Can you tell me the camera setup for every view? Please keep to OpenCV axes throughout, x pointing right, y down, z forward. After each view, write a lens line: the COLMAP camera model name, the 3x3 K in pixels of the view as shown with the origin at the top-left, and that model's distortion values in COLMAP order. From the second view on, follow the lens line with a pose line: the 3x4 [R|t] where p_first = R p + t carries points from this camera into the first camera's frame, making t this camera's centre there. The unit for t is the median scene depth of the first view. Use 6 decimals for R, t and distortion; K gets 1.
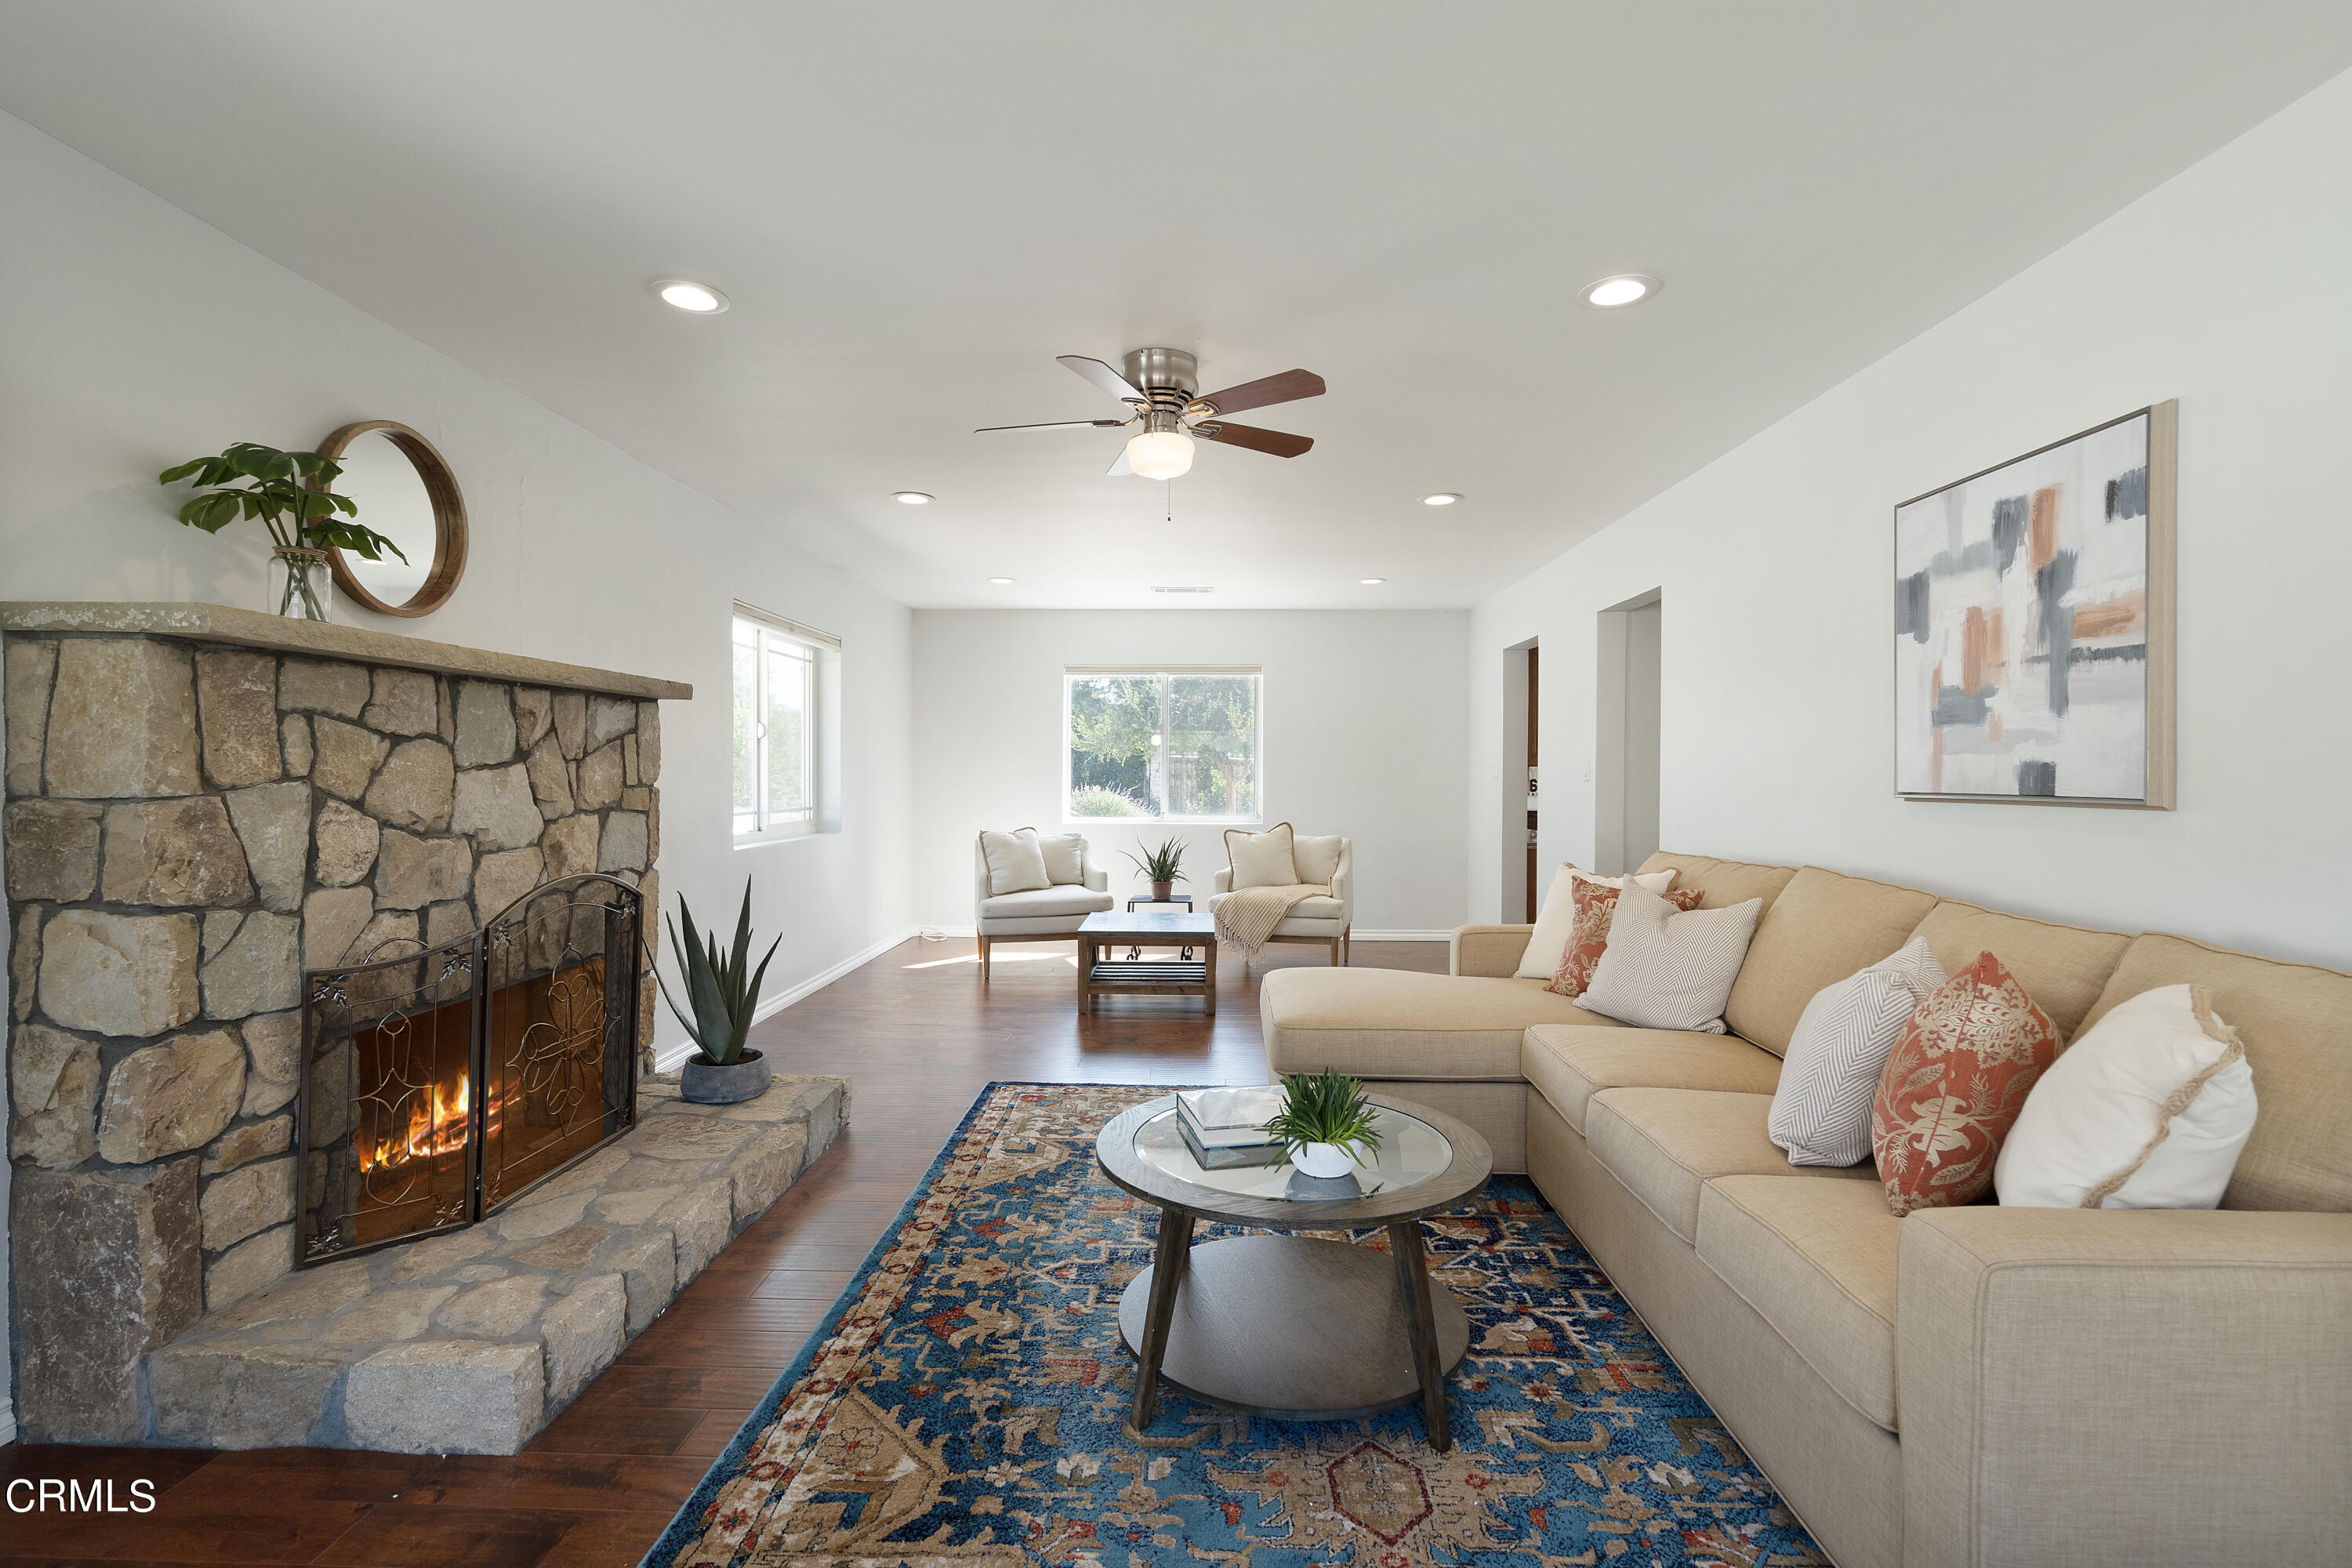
lens RADIAL K [[1082.7, 0, 1172.7], [0, 1082.7, 776.0], [0, 0, 1]] dist [0.019484, 0.000595]
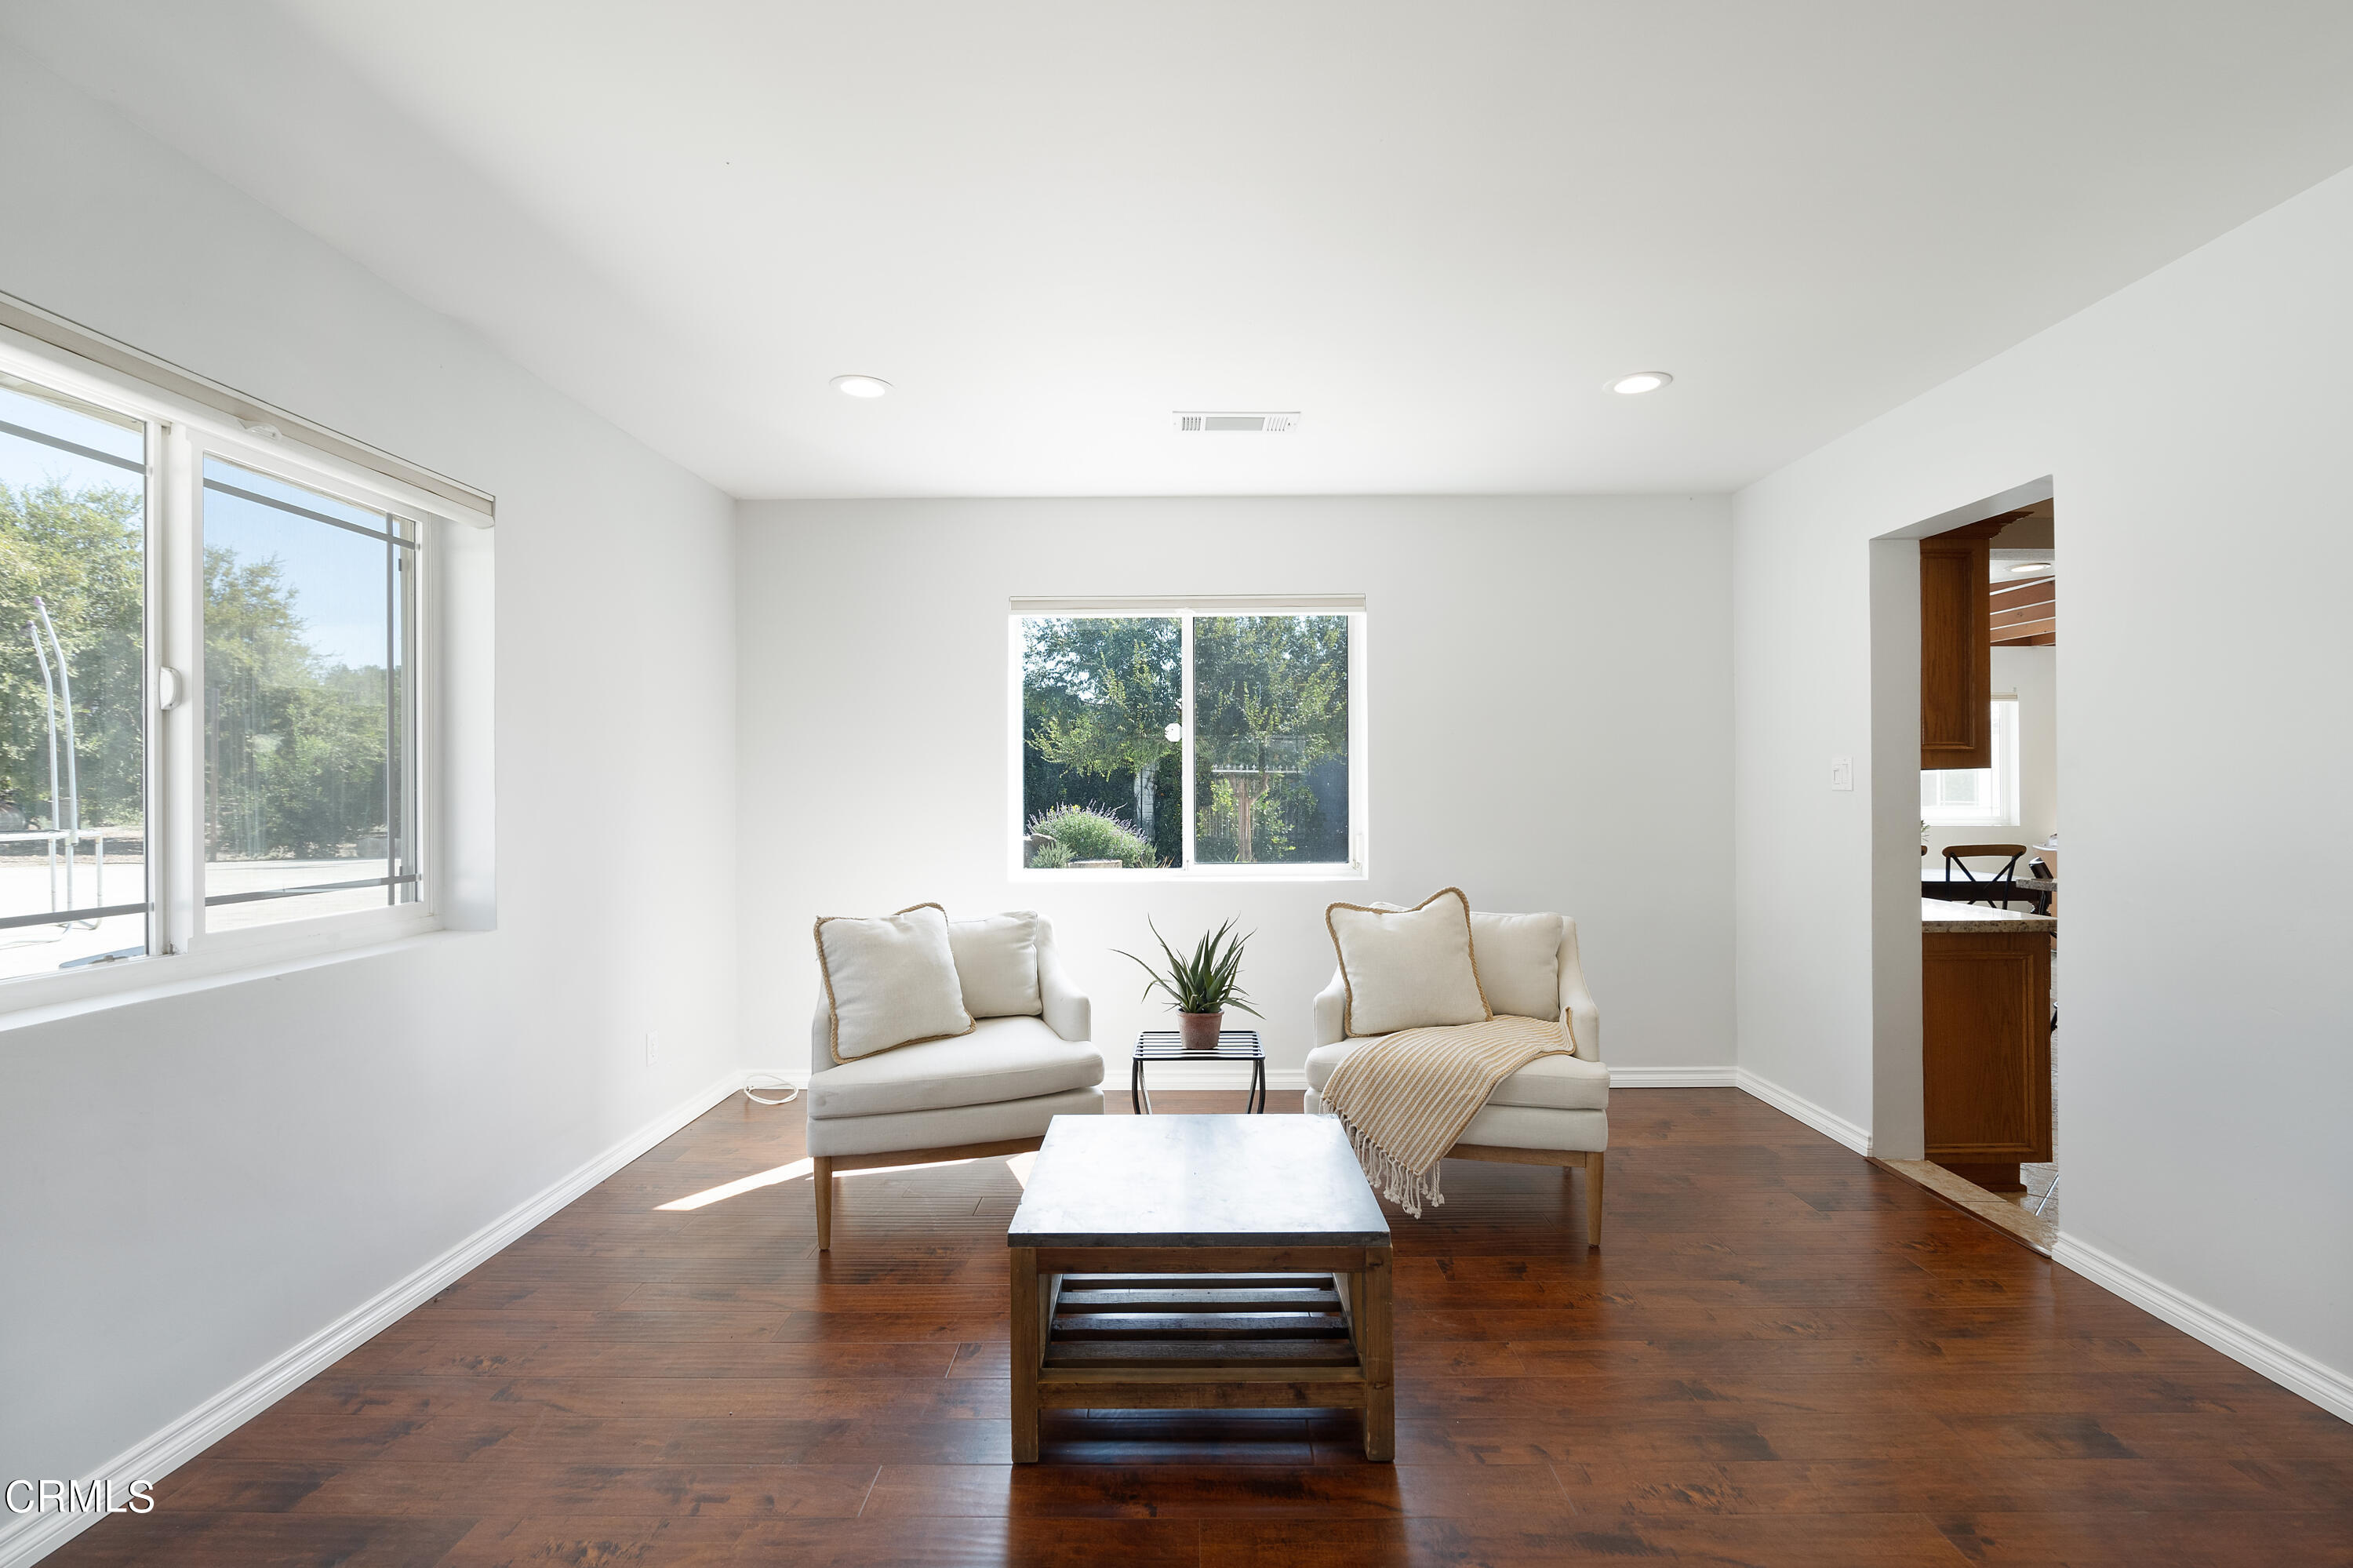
lens RADIAL K [[1083.2, 0, 1181.9], [0, 1083.2, 789.5], [0, 0, 1]] dist [0.019484, 0.000595]
pose [[0.999609, -0.007772, 0.026858, -0.031423], [0.007815, 0.999968, -0.001482, -0.002273], [-0.026845, 0.001691, 0.999638, 0.510243]]
